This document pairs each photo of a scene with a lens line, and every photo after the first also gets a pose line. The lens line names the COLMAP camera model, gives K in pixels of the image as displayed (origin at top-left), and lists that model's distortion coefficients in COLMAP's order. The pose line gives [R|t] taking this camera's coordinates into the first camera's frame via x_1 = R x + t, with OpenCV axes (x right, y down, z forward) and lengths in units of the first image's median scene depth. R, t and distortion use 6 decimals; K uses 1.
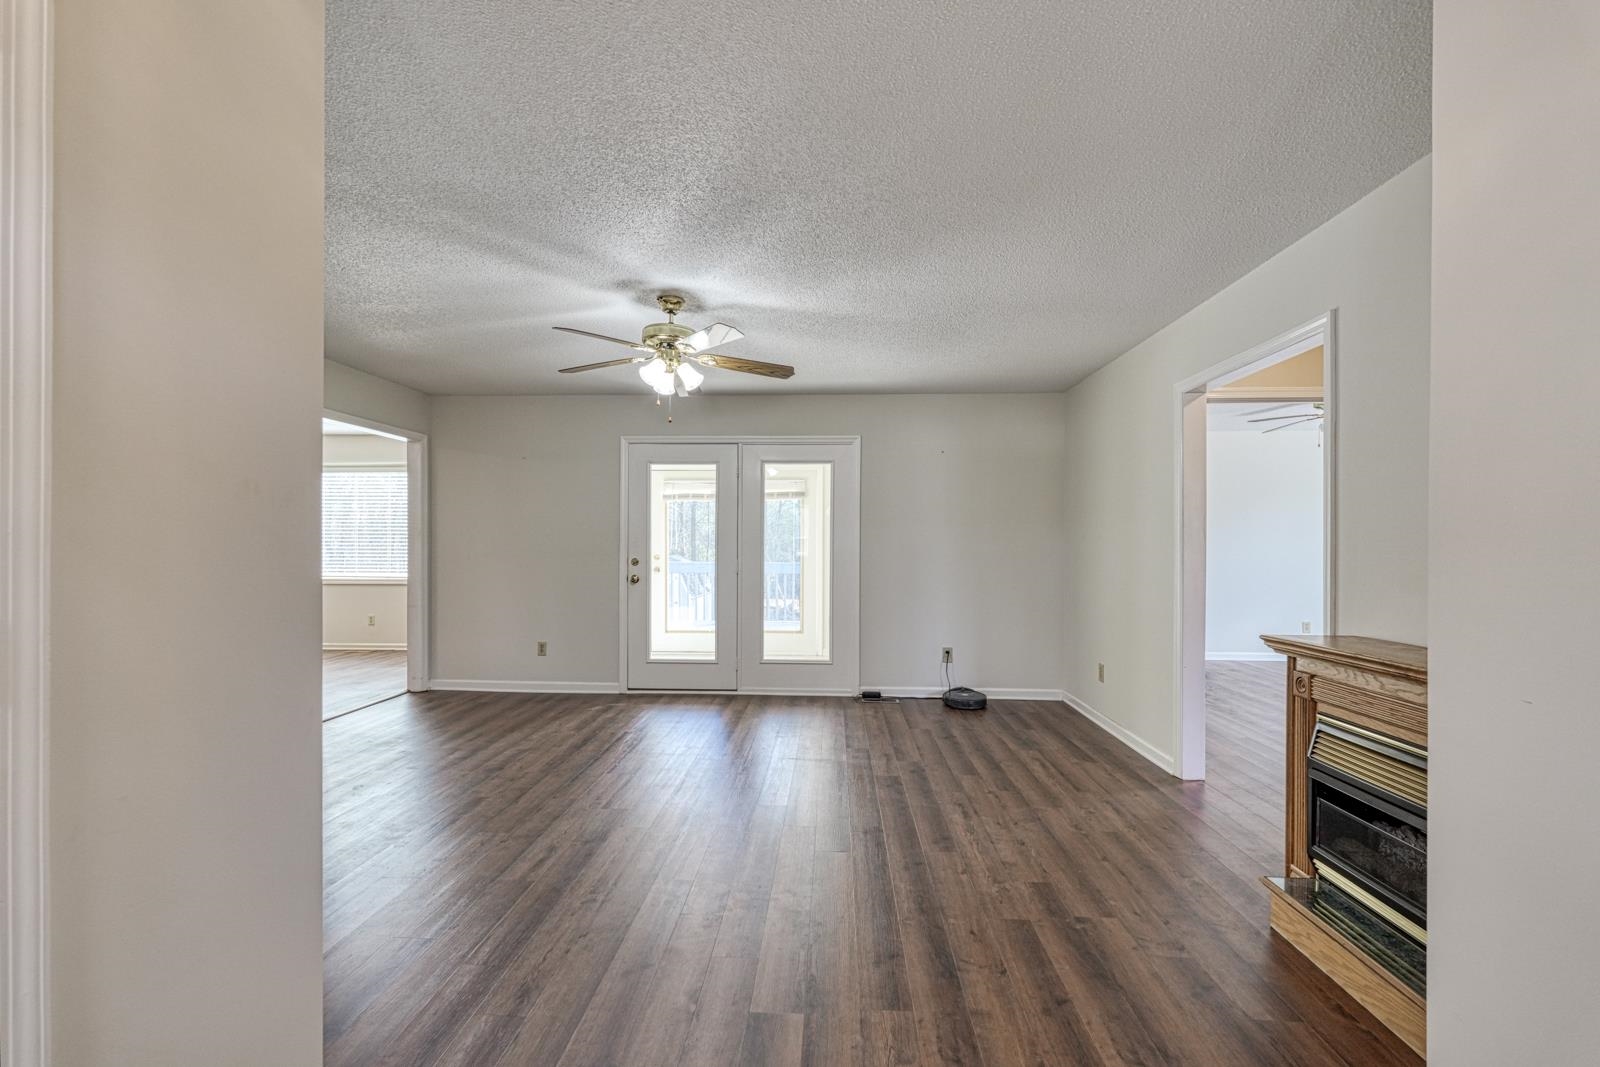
lens RADIAL K [[701.8, 0, 801.8], [0, 701.8, 537.8], [0, 0, 1]] dist [0.002730, 0.000282]
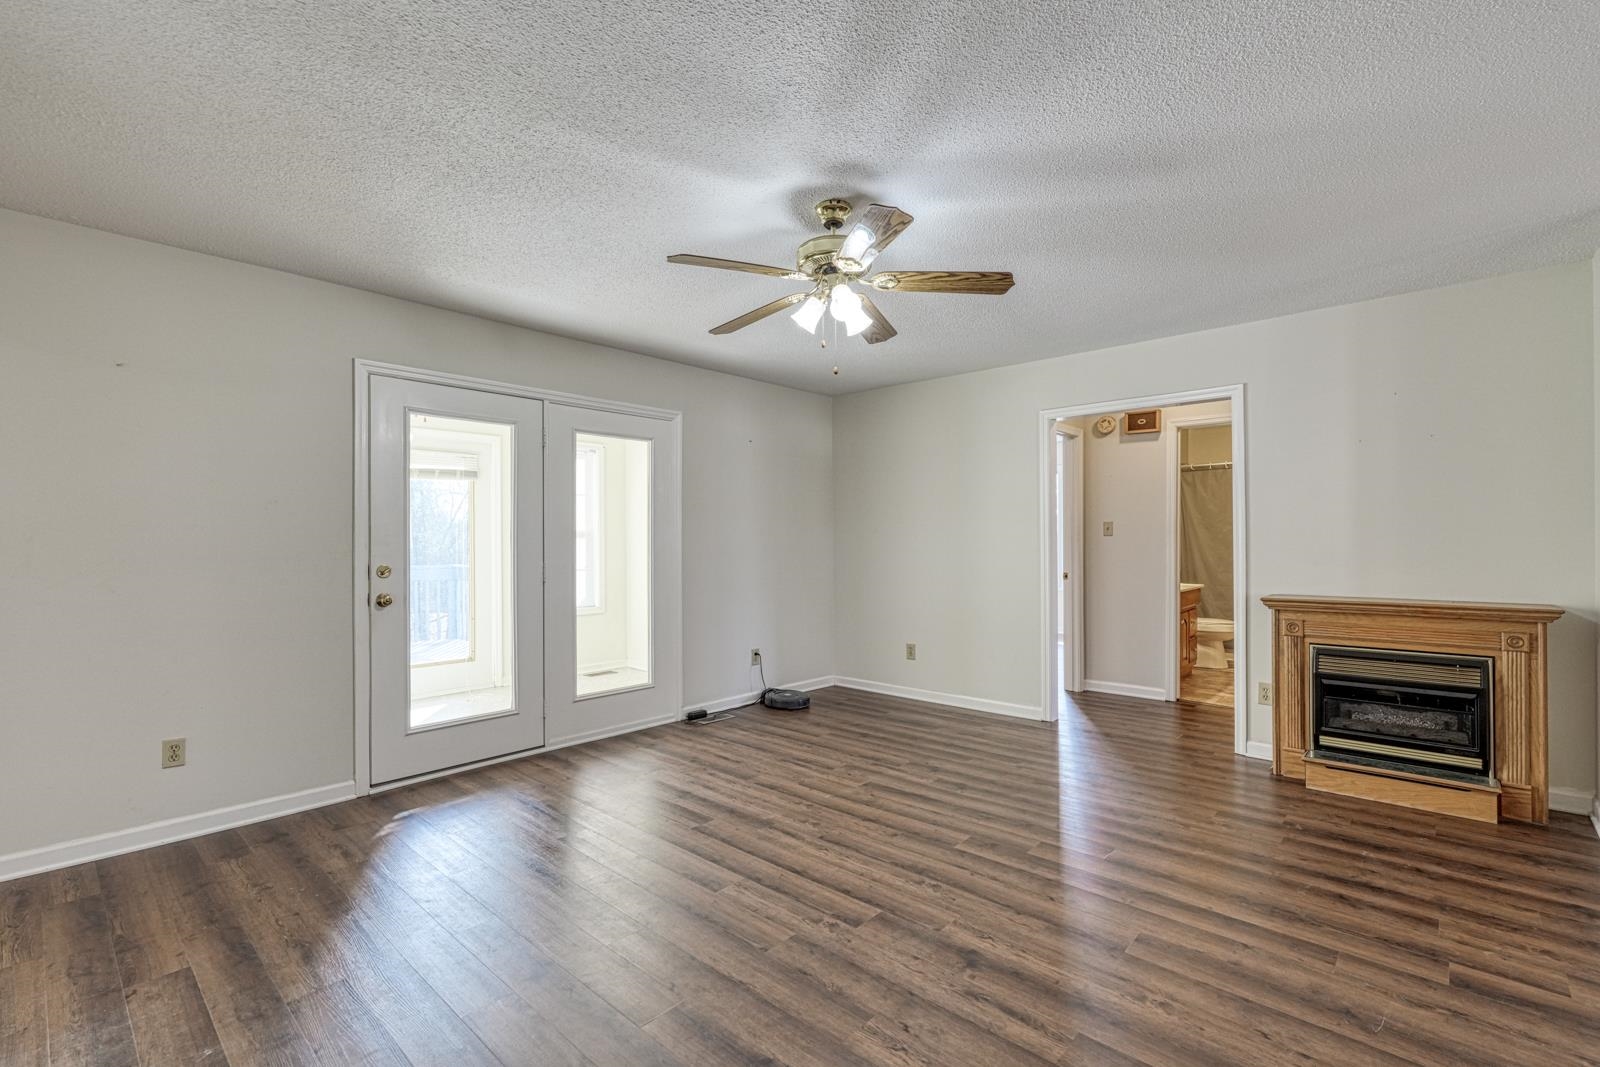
lens RADIAL K [[710.3, 0, 800.8], [0, 710.3, 533.6], [0, 0, 1]] dist [0.004427, 0.000218]
pose [[0.642641, 0.000132, 0.766167, -0.485748], [0.000514, 1.000000, -0.000603, 0.002182], [-0.766167, 0.000781, 0.642641, 0.341369]]
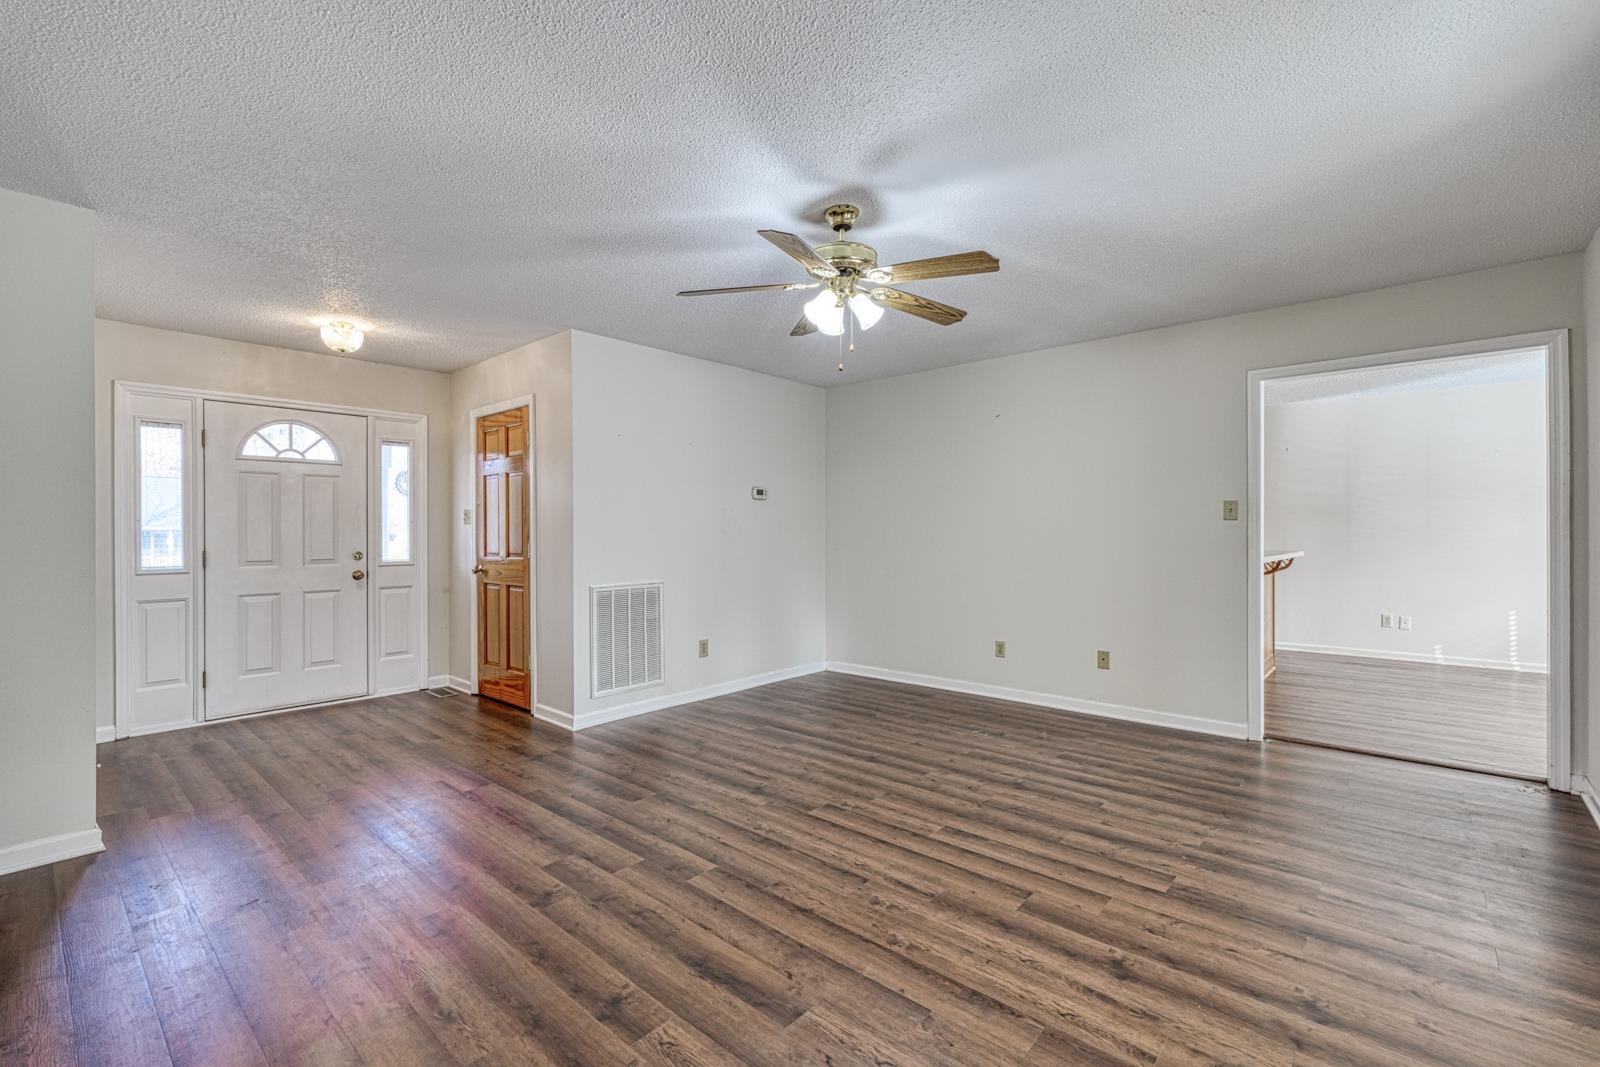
lens RADIAL K [[701.8, 0, 801.8], [0, 701.8, 537.8], [0, 0, 1]] dist [0.002730, 0.000282]
pose [[-0.628463, 0.004724, -0.777825, 0.274460], [0.009123, 0.999958, -0.001299, 0.013472], [0.777786, -0.007912, -0.628479, 0.901753]]
